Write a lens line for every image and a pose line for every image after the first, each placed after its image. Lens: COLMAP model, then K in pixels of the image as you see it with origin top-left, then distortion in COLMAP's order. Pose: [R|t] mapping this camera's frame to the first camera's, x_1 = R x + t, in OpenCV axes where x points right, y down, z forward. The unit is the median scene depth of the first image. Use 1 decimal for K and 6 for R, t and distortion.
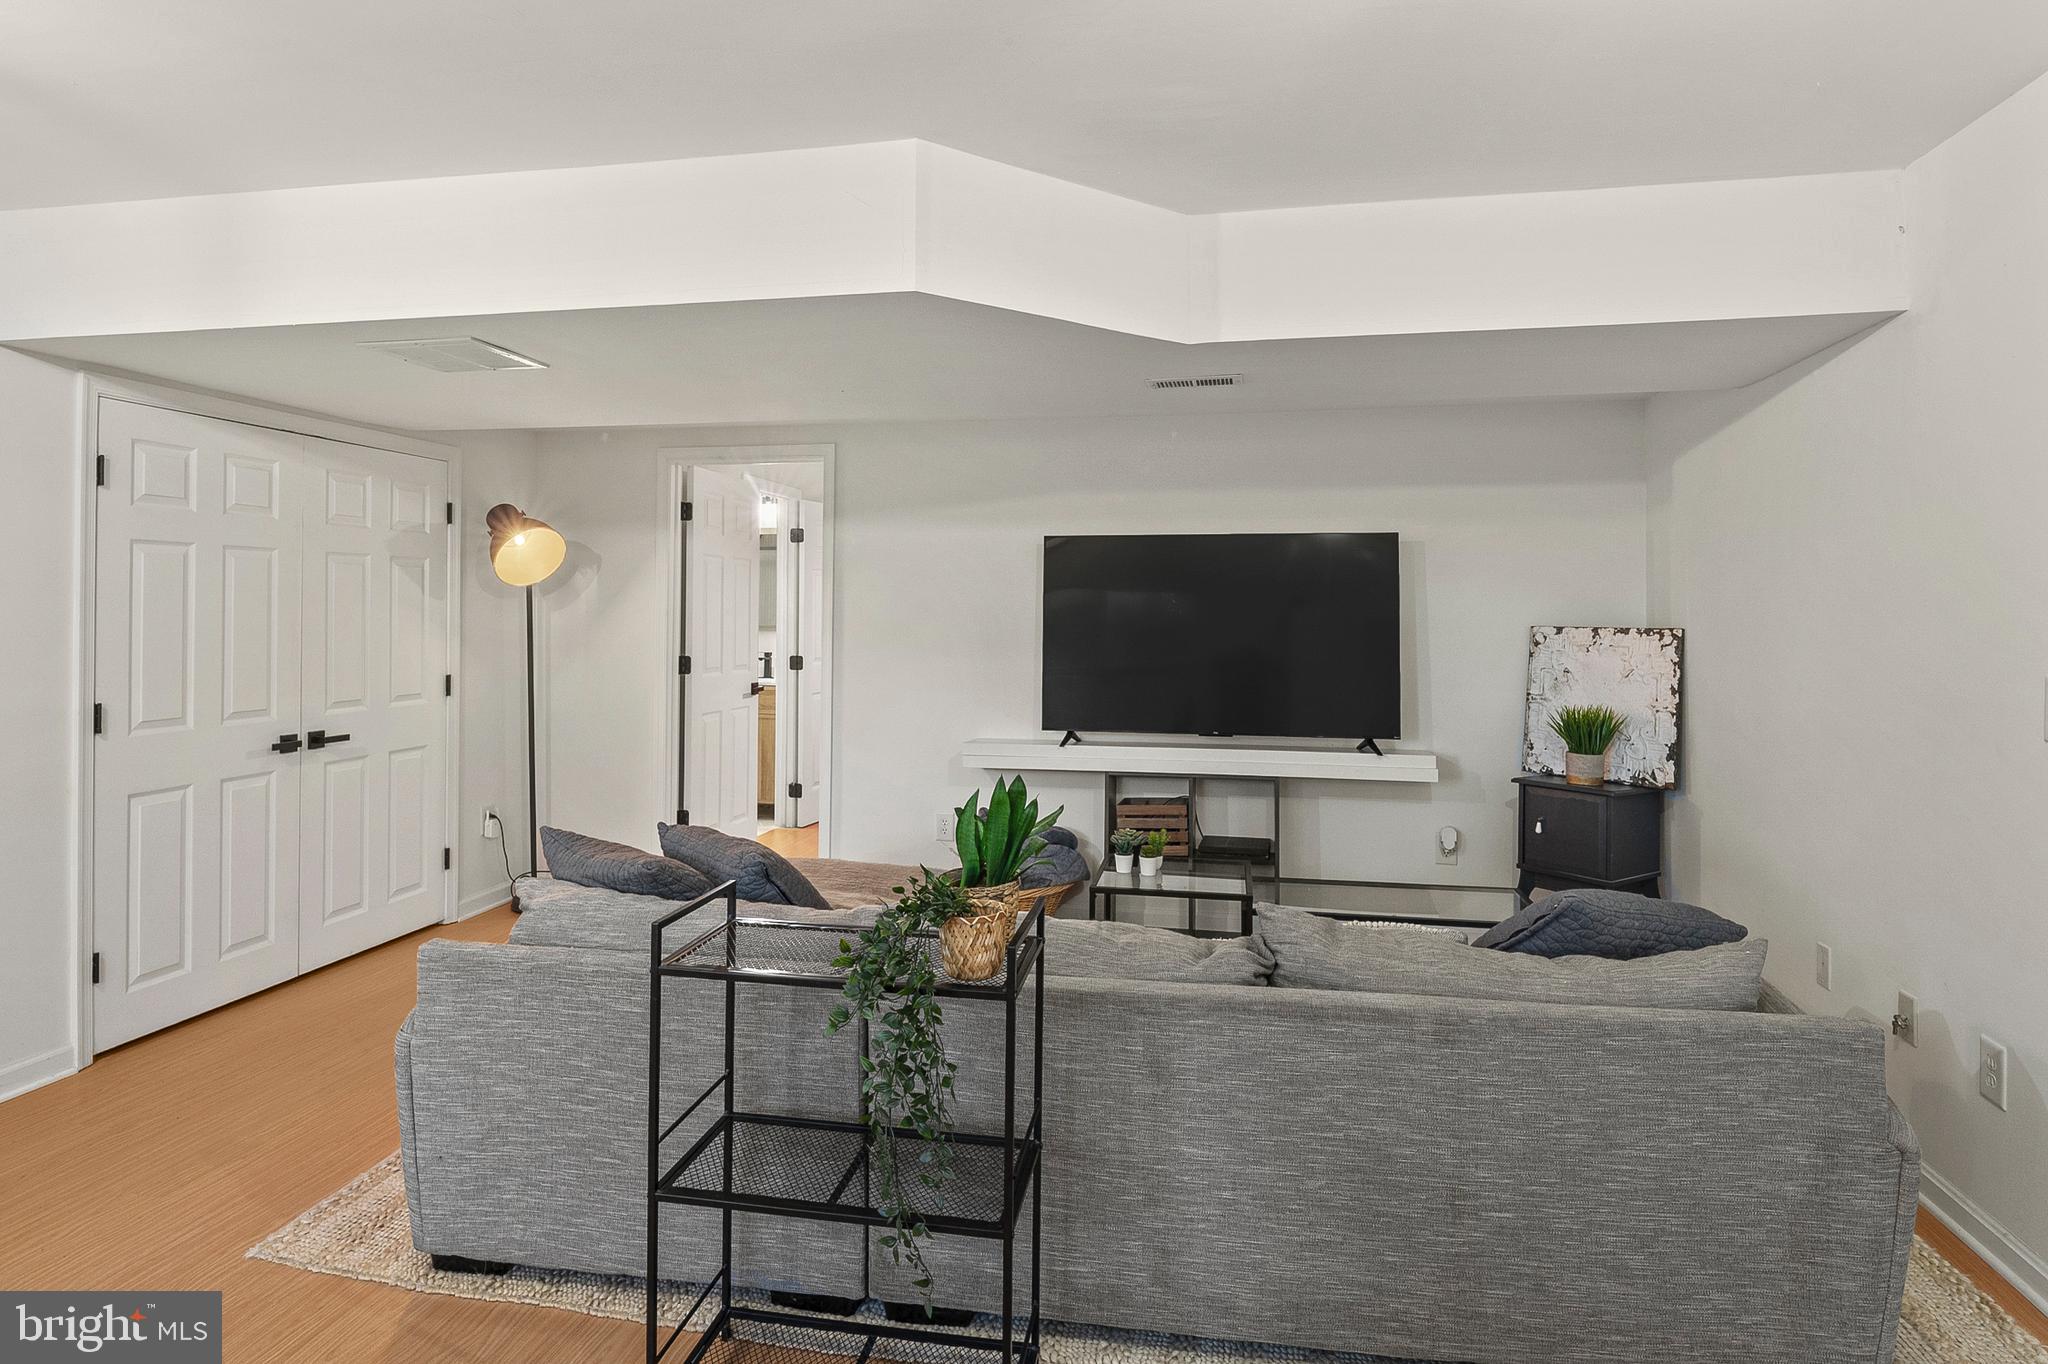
lens RADIAL K [[1125.8, 0, 1022.2], [0, 1125.8, 615.6], [0, 0, 1]] dist [-0.005923, -0.004586]
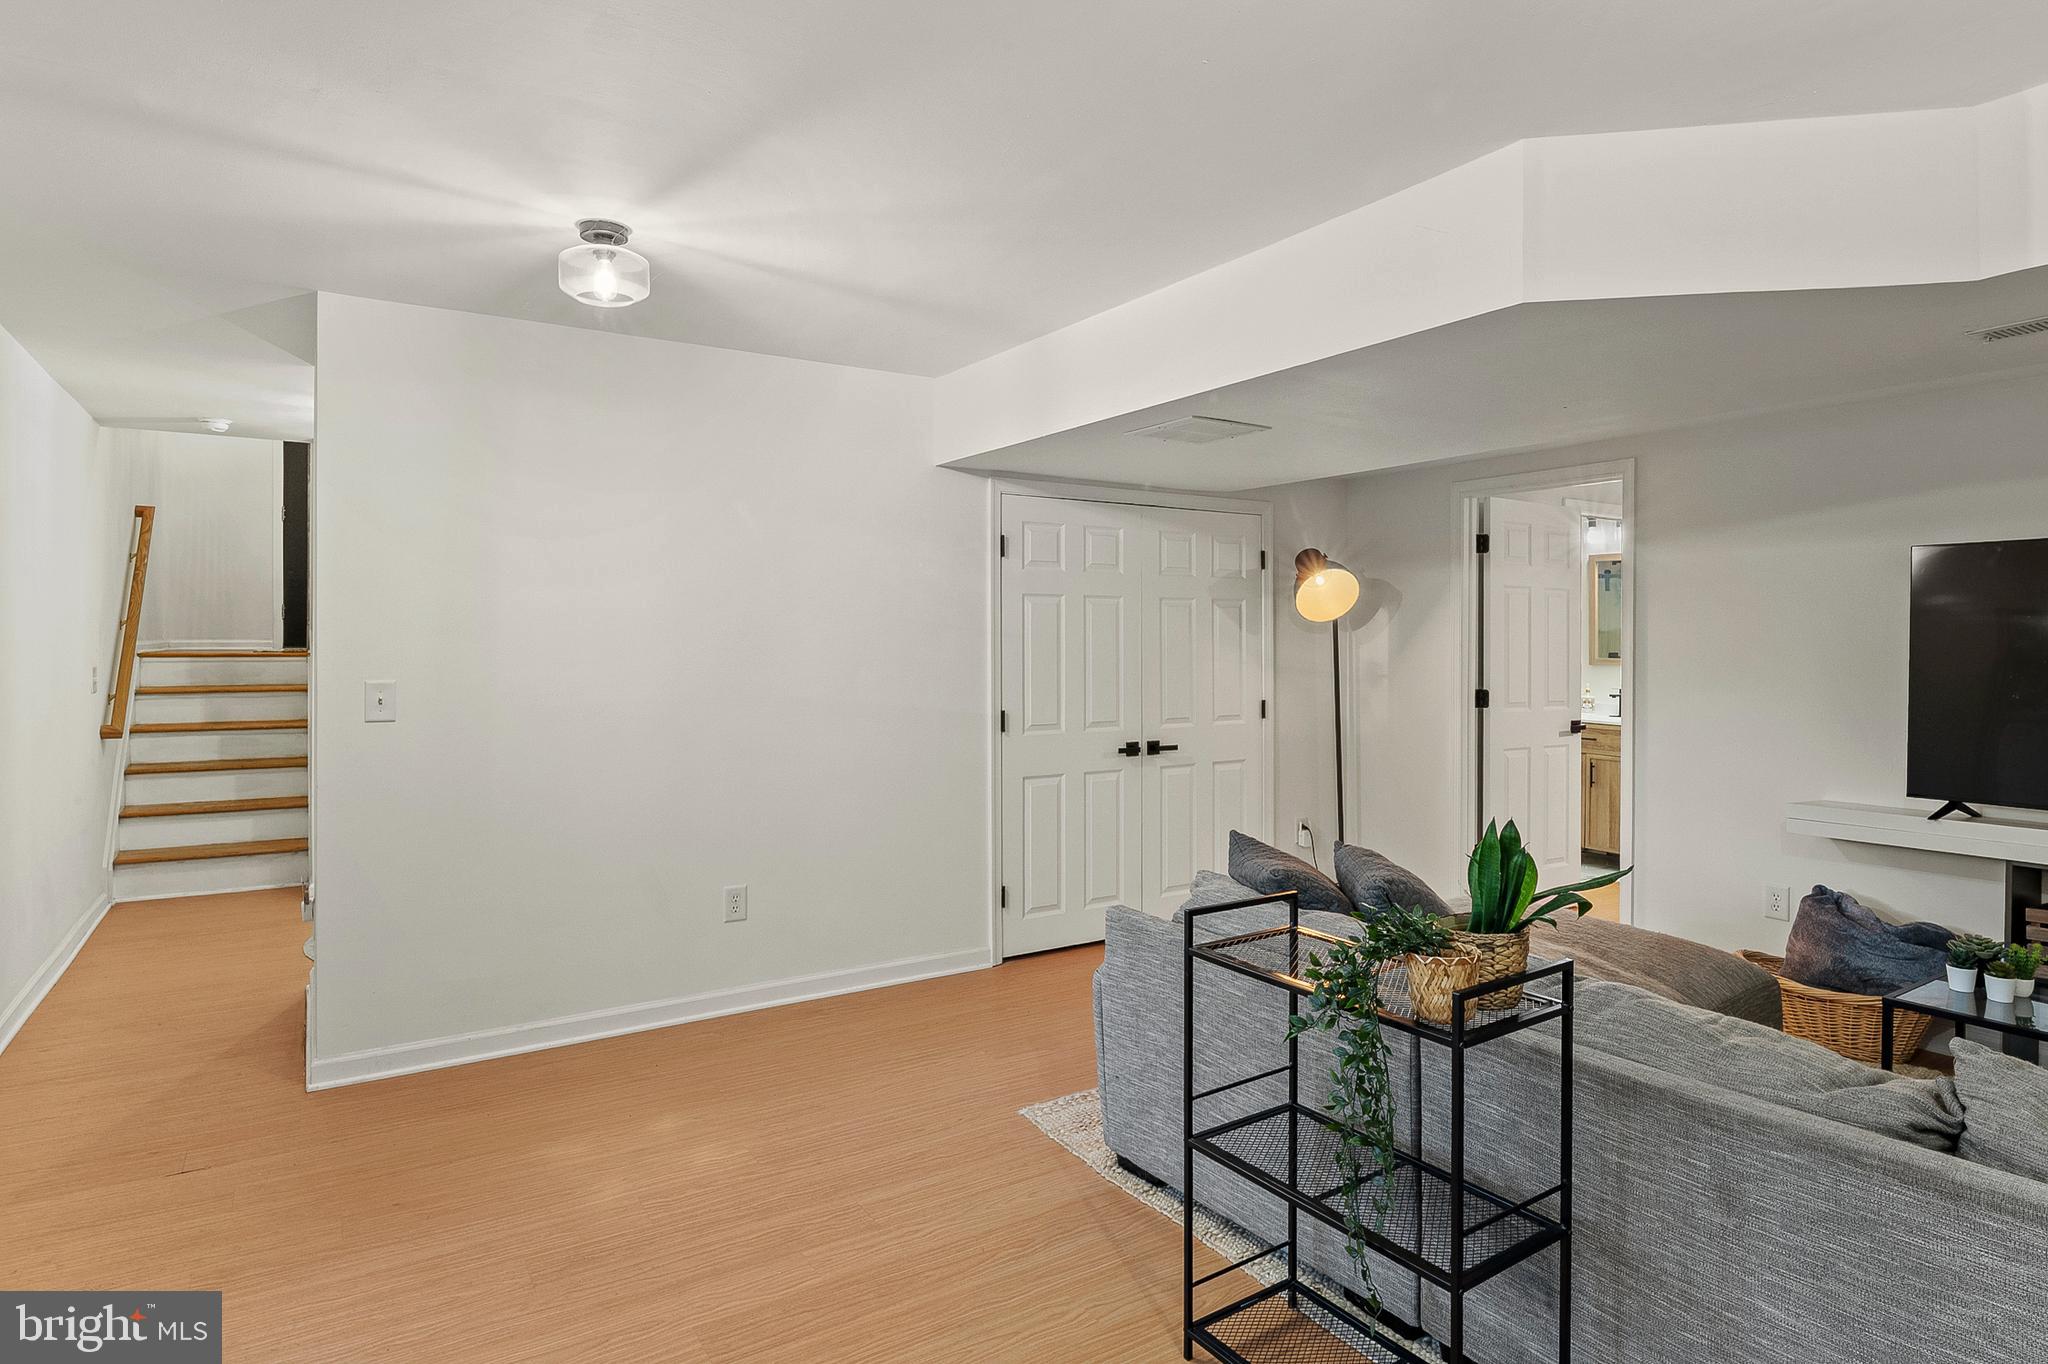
lens RADIAL K [[1125.8, 0, 1018.0], [0, 1125.8, 662.1], [0, 0, 1]] dist [-0.005923, -0.004586]
pose [[0.686344, 0.009200, -0.727219, 0.224226], [-0.000084, 0.999921, 0.012570, -0.000798], [0.727277, -0.008566, 0.686291, 0.035312]]
